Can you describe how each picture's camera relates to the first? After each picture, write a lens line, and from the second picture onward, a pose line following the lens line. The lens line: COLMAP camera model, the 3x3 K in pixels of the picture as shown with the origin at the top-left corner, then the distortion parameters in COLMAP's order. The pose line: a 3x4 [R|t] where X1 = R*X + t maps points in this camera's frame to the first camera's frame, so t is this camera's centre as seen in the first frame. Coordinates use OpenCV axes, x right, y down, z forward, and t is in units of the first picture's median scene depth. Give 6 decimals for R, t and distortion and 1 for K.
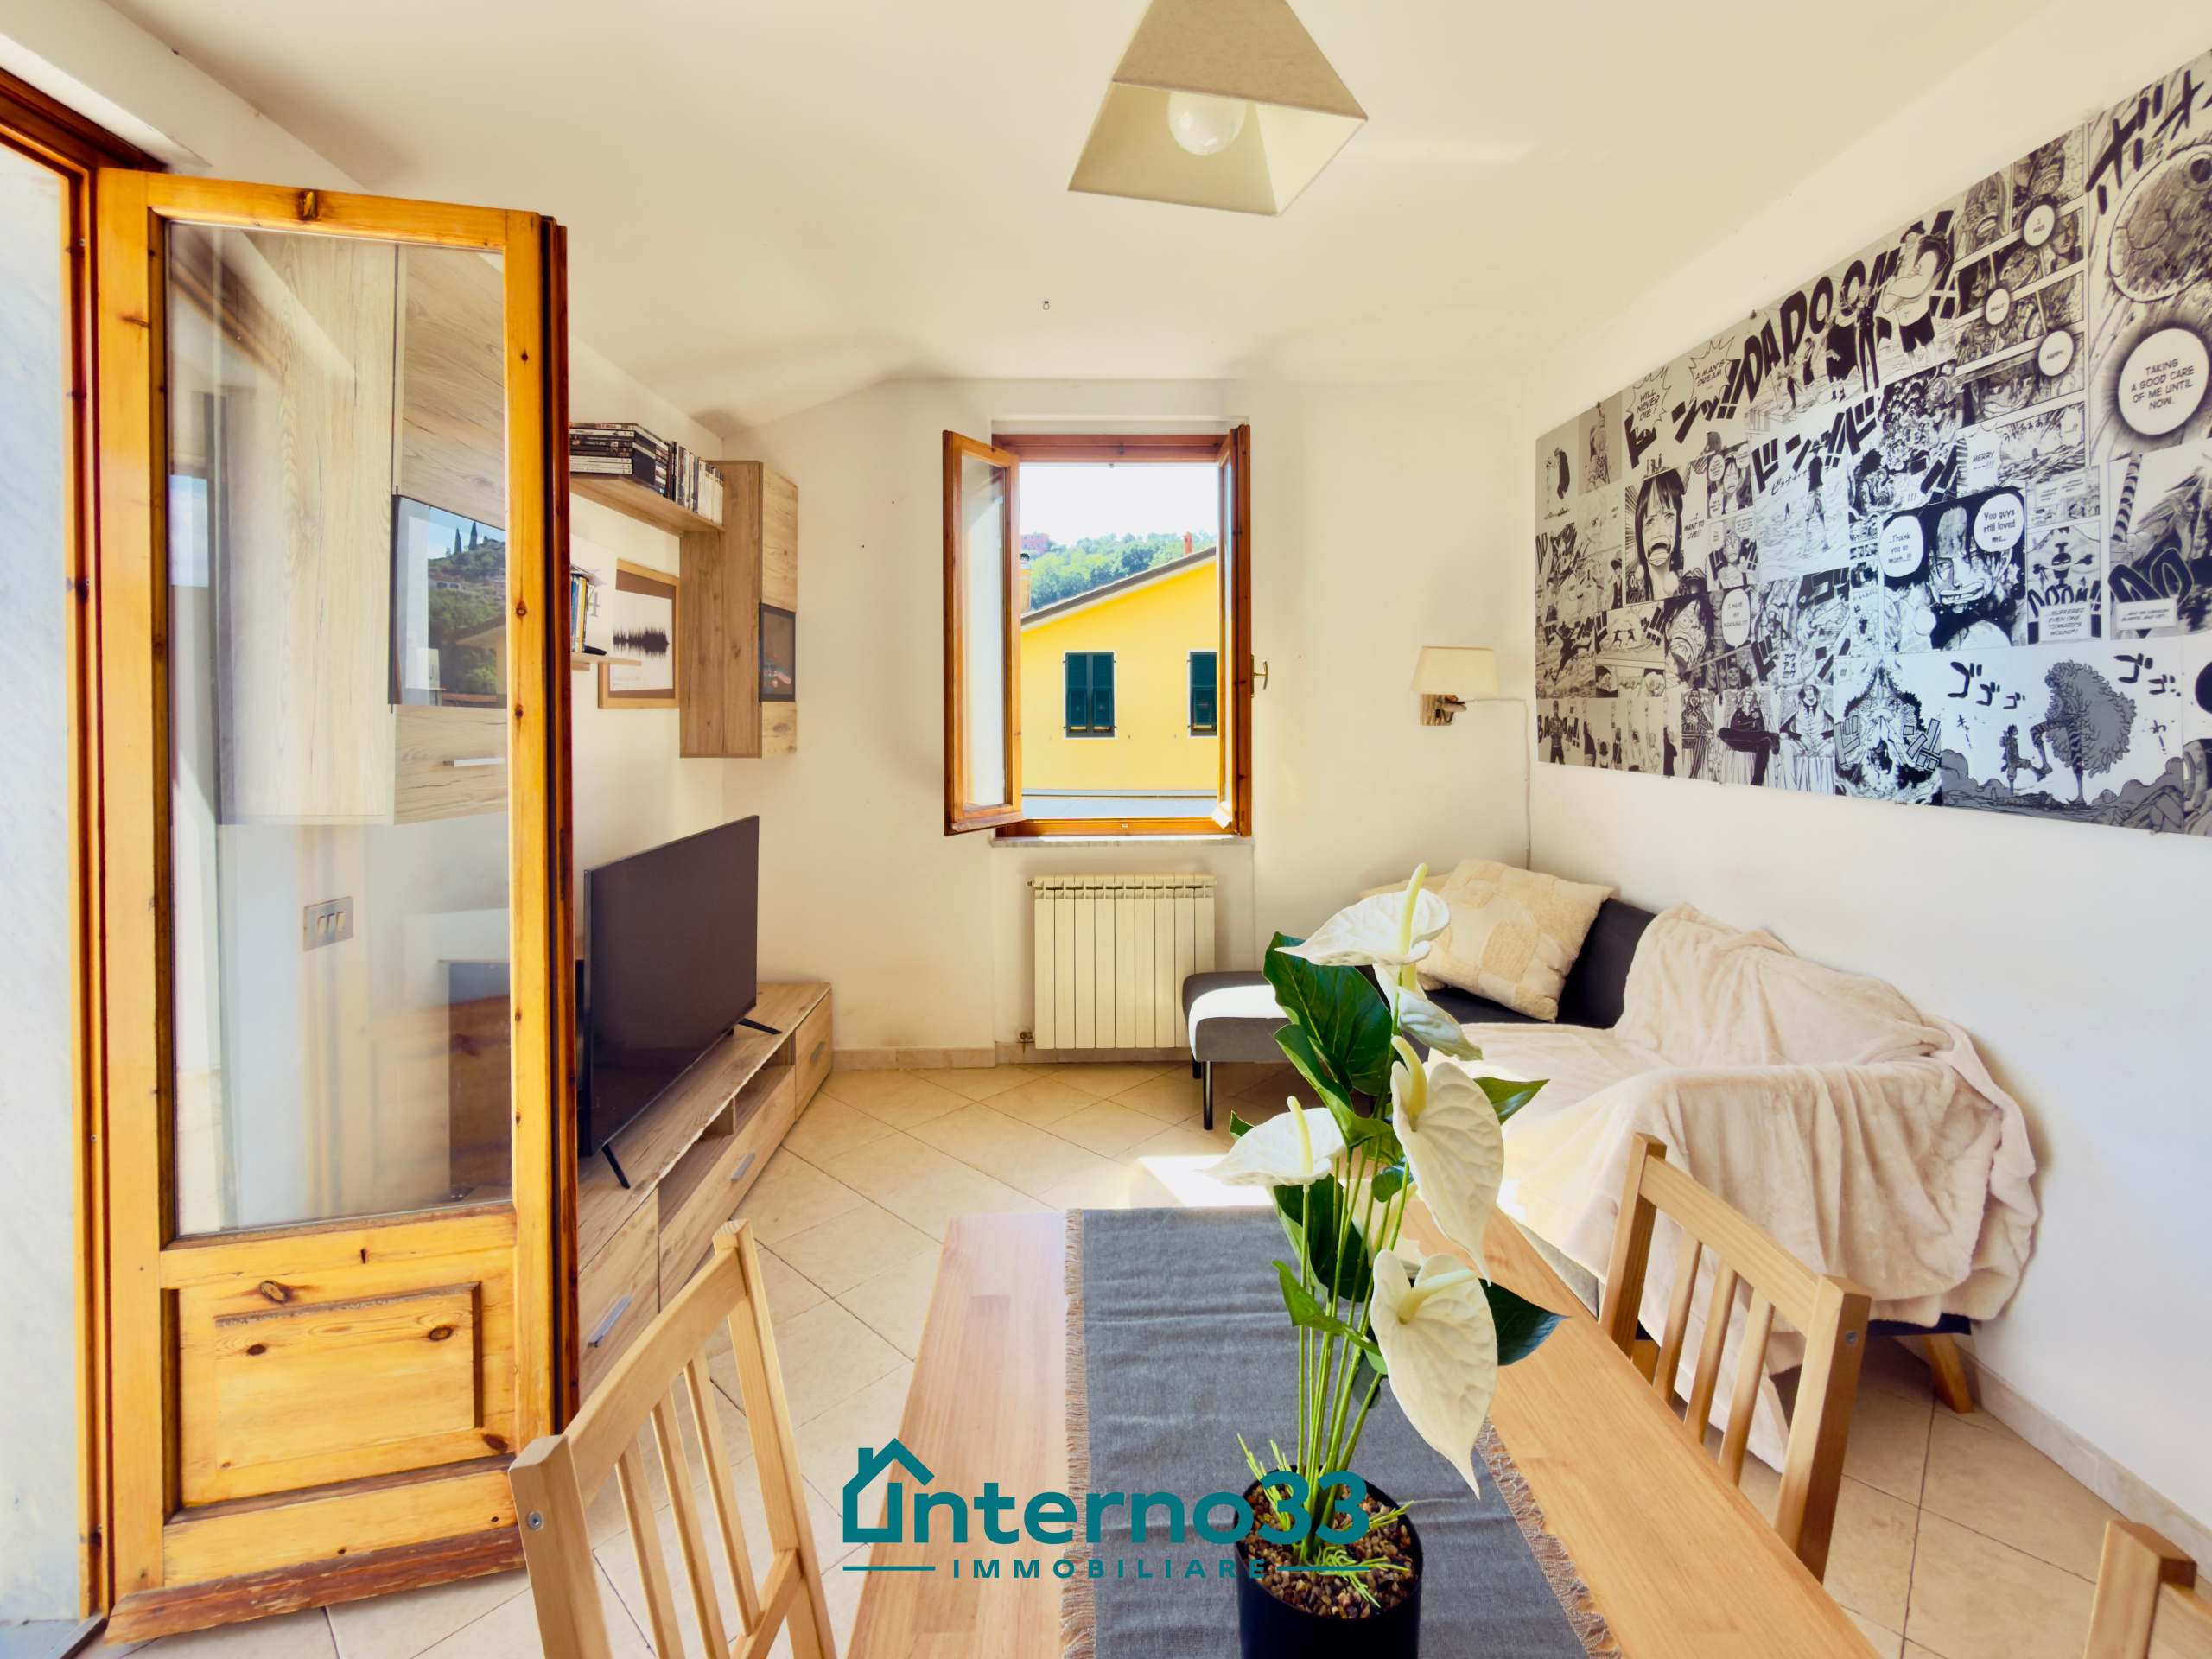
lens RADIAL K [[993.6, 0, 1132.9], [0, 993.6, 708.6], [0, 0, 1]] dist [-0.000321, -0.000745]
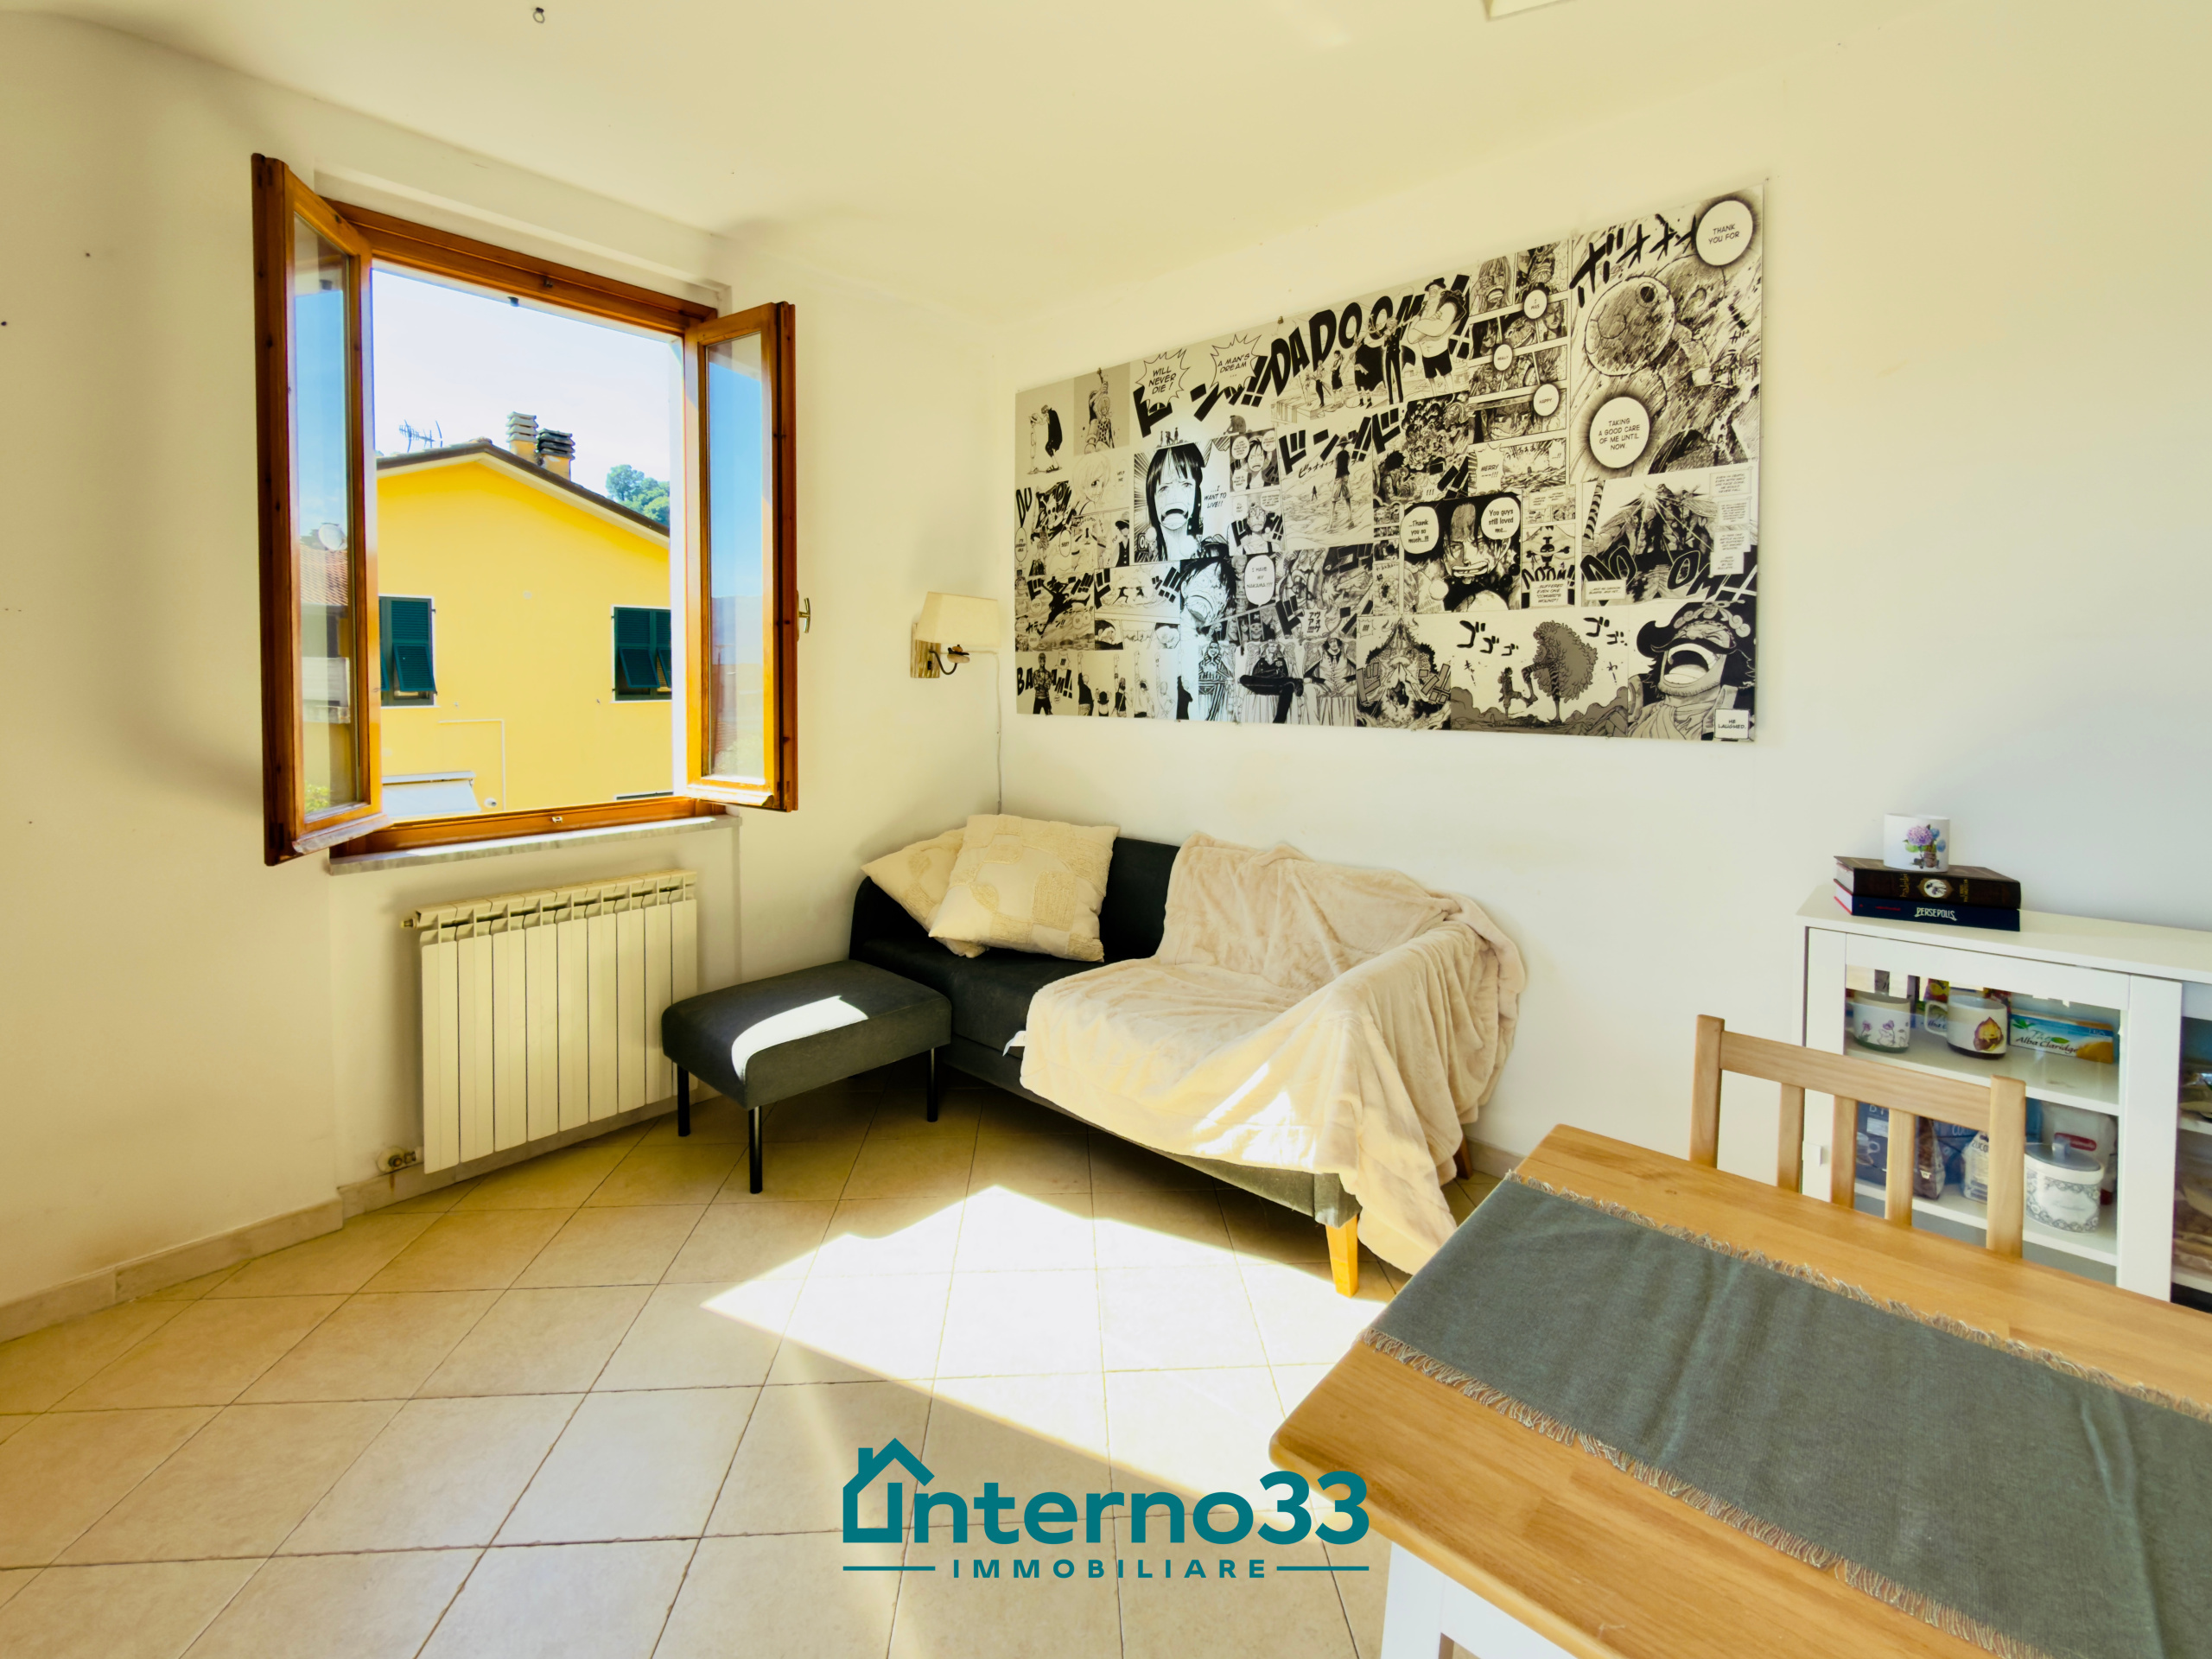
lens RADIAL K [[973.5, 0, 1119.3], [0, 973.5, 699.6], [0, 0, 1]] dist [0.000975, -0.000534]
pose [[0.693368, -0.014954, 0.720428, -0.362811], [-0.002046, 0.999740, 0.022721, 0.025140], [-0.720581, -0.017227, 0.693157, 0.361818]]
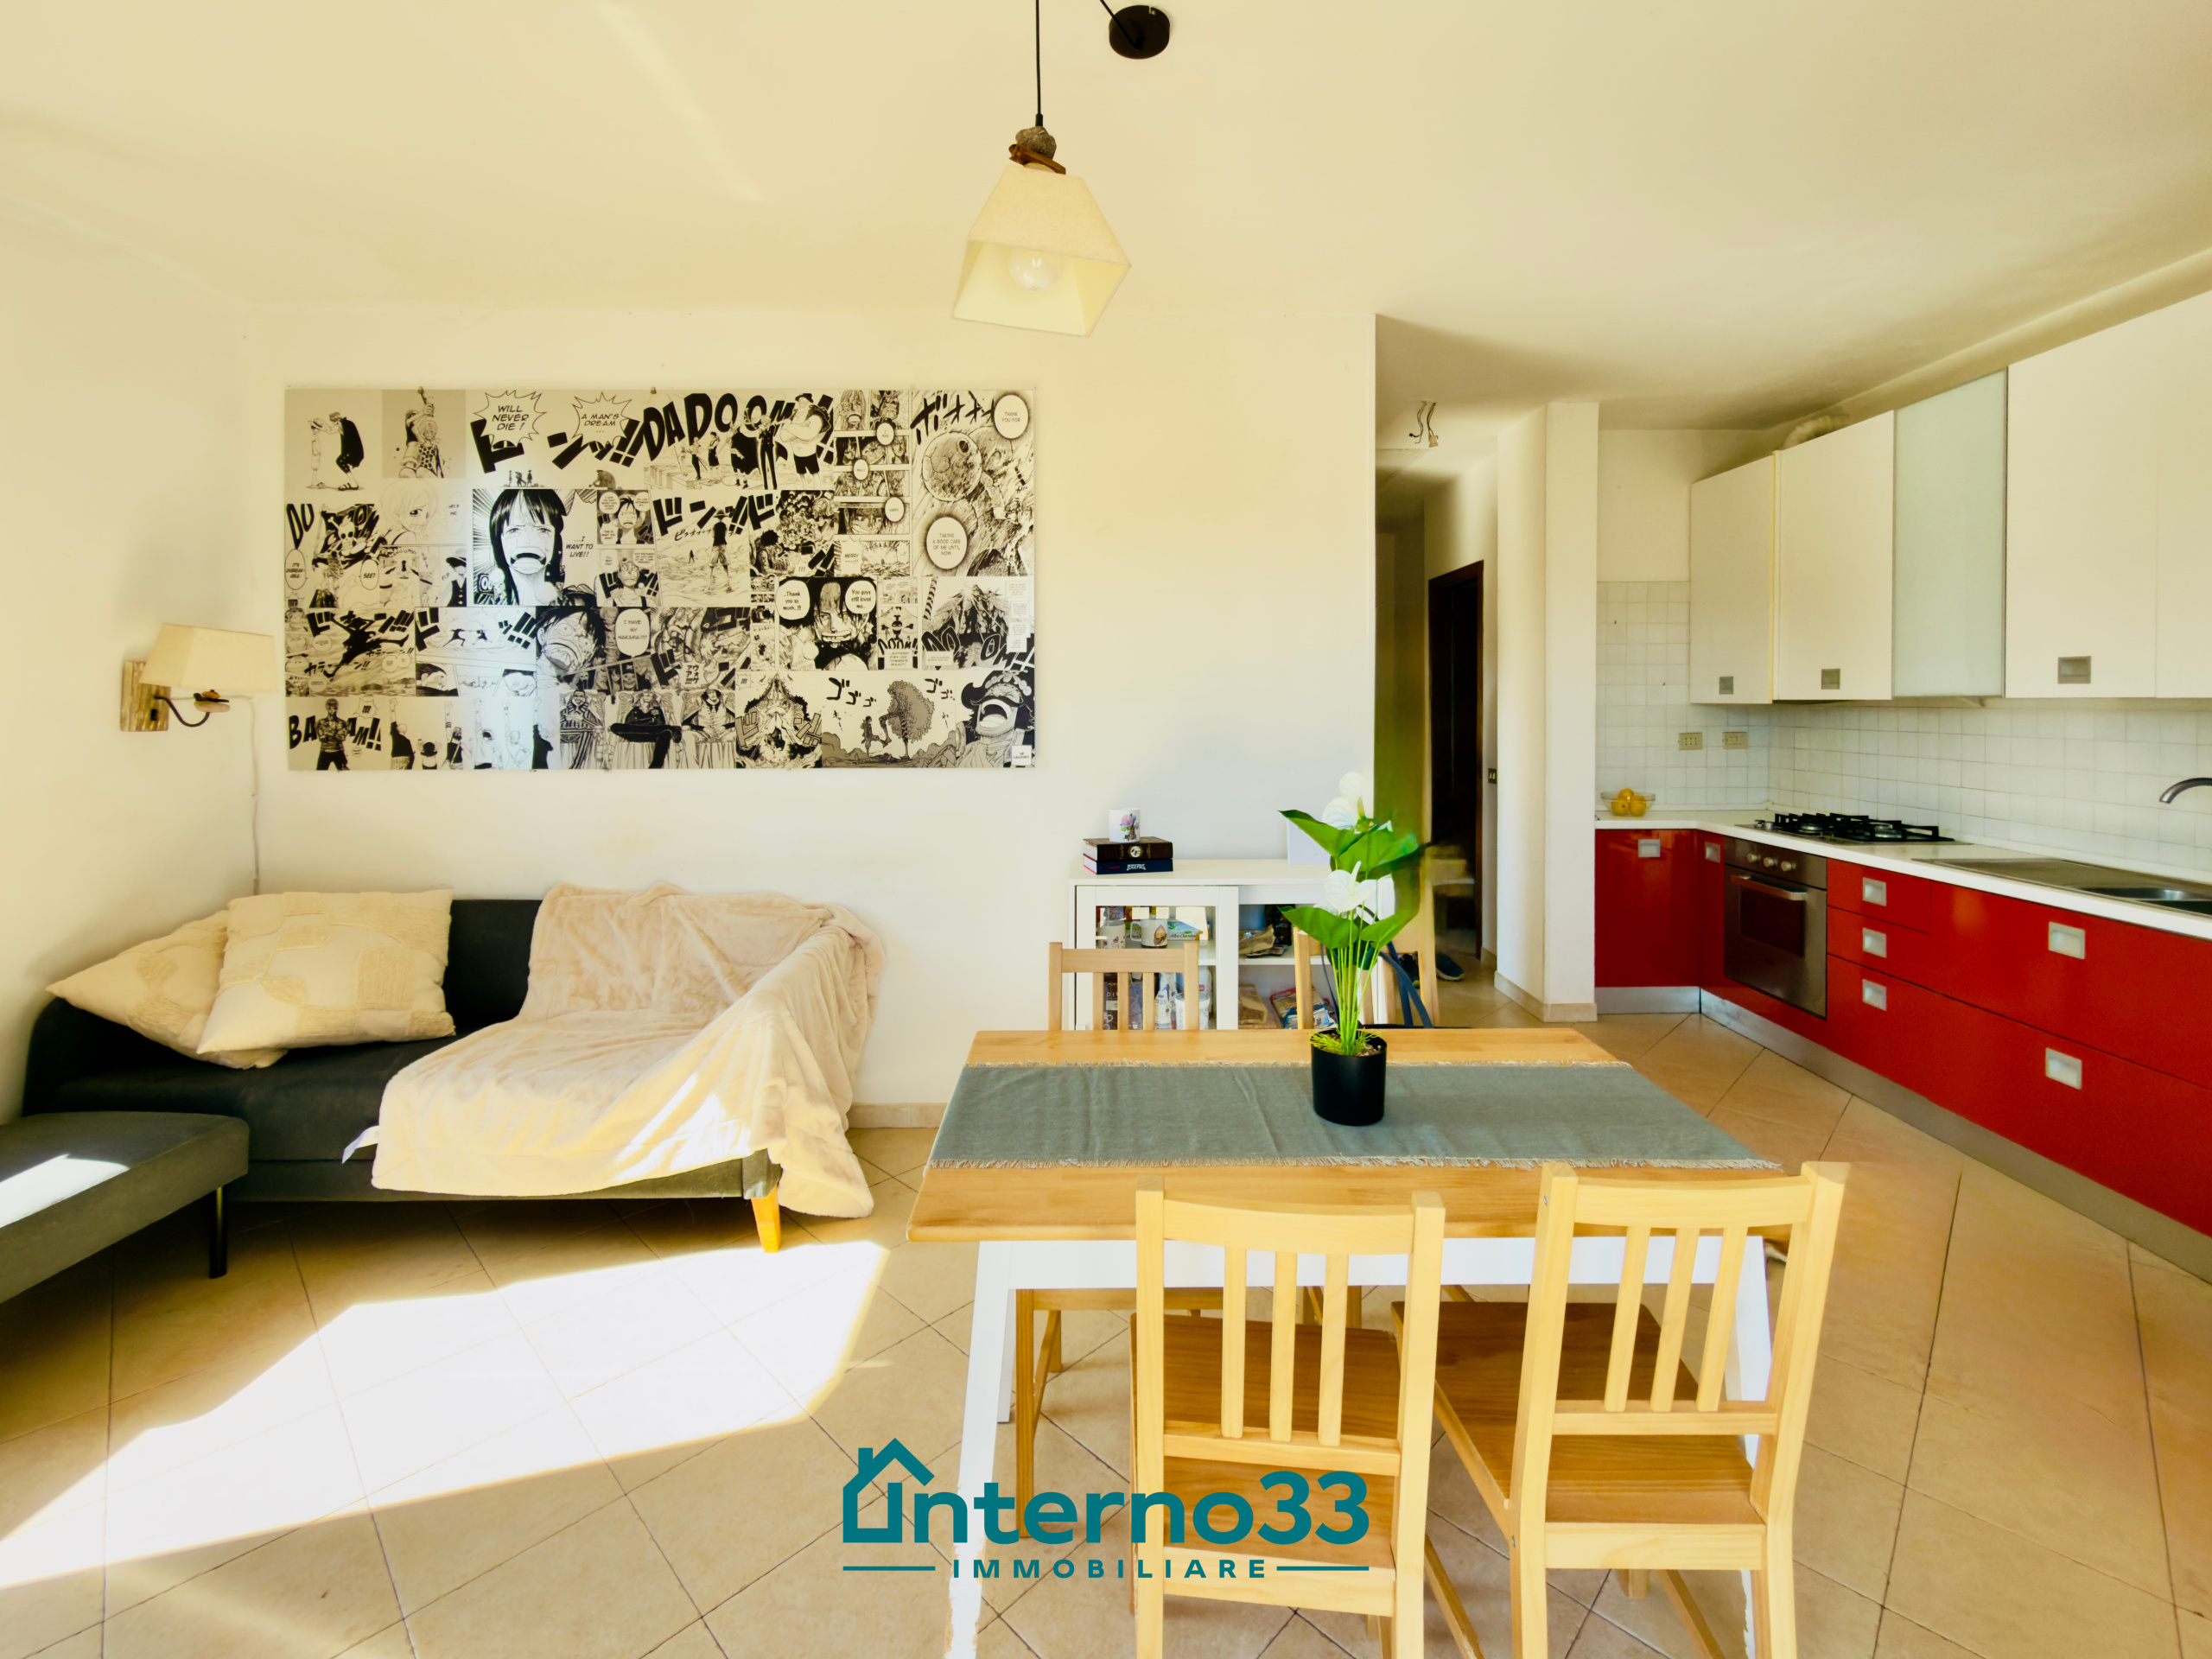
lens RADIAL K [[955.0, 0, 1125.7], [0, 955.0, 710.1], [0, 0, 1]] dist [-0.000112, -0.000184]
pose [[0.014750, -0.004642, 0.999880, -0.607725], [0.002695, 0.999986, 0.004603, -0.000116], [-0.999888, 0.002626, 0.014763, 0.421440]]
